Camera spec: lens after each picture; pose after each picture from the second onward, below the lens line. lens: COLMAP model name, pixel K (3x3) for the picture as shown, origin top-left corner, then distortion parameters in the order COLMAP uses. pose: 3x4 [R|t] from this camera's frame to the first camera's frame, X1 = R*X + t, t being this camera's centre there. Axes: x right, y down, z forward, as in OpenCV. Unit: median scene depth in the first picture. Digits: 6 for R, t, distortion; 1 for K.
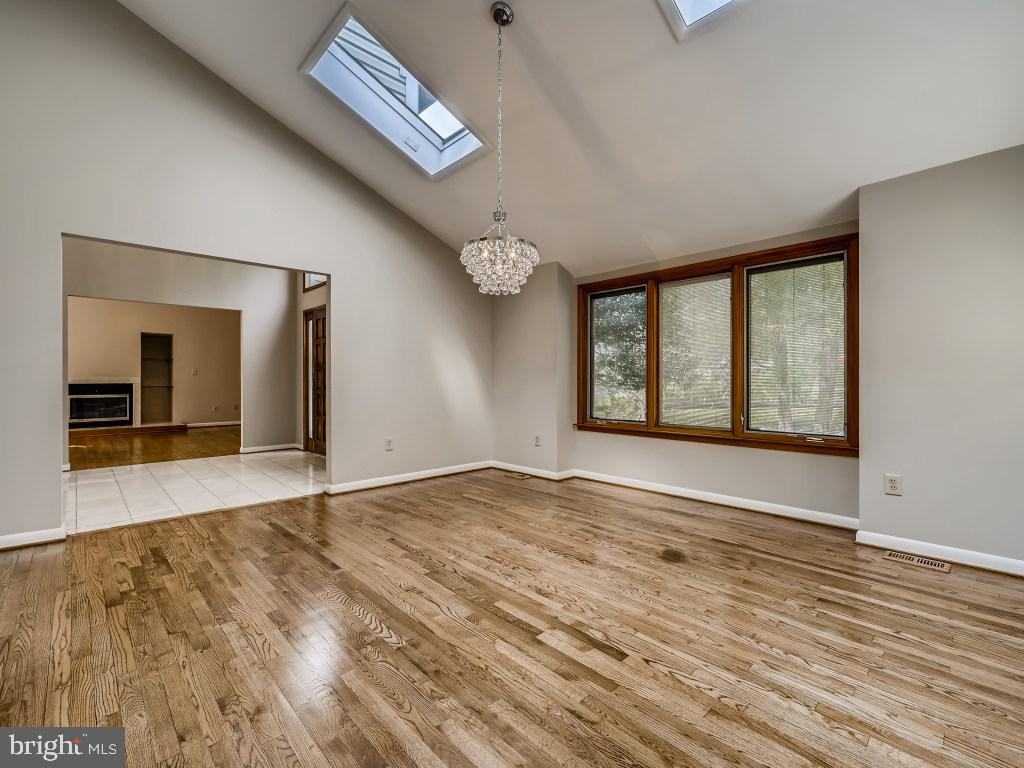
lens RADIAL K [[455.7, 0, 512.0], [0, 455.7, 384.0], [0, 0, 1]] dist [-0.000898, -0.000332]
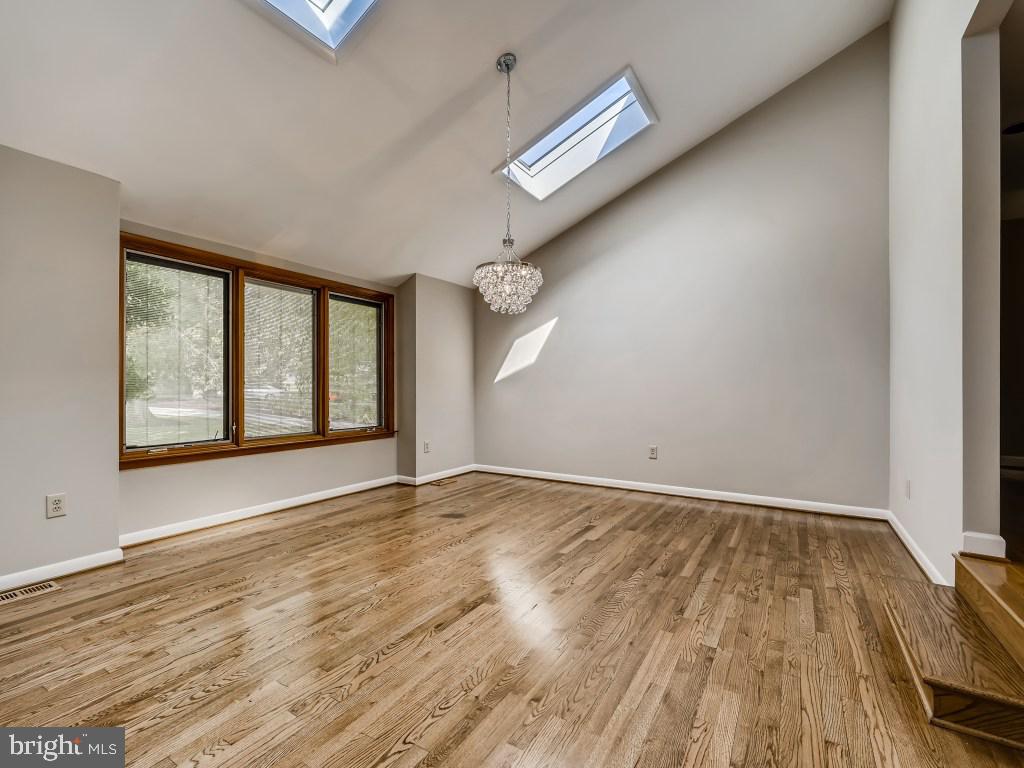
lens RADIAL K [[455.7, 0, 512.0], [0, 455.7, 384.0], [0, 0, 1]] dist [-0.000898, -0.000332]
pose [[-0.245050, 0.008671, 0.969472, -0.898293], [0.005953, 0.999955, -0.007439, -0.009084], [-0.969492, 0.003948, -0.245091, 1.010604]]
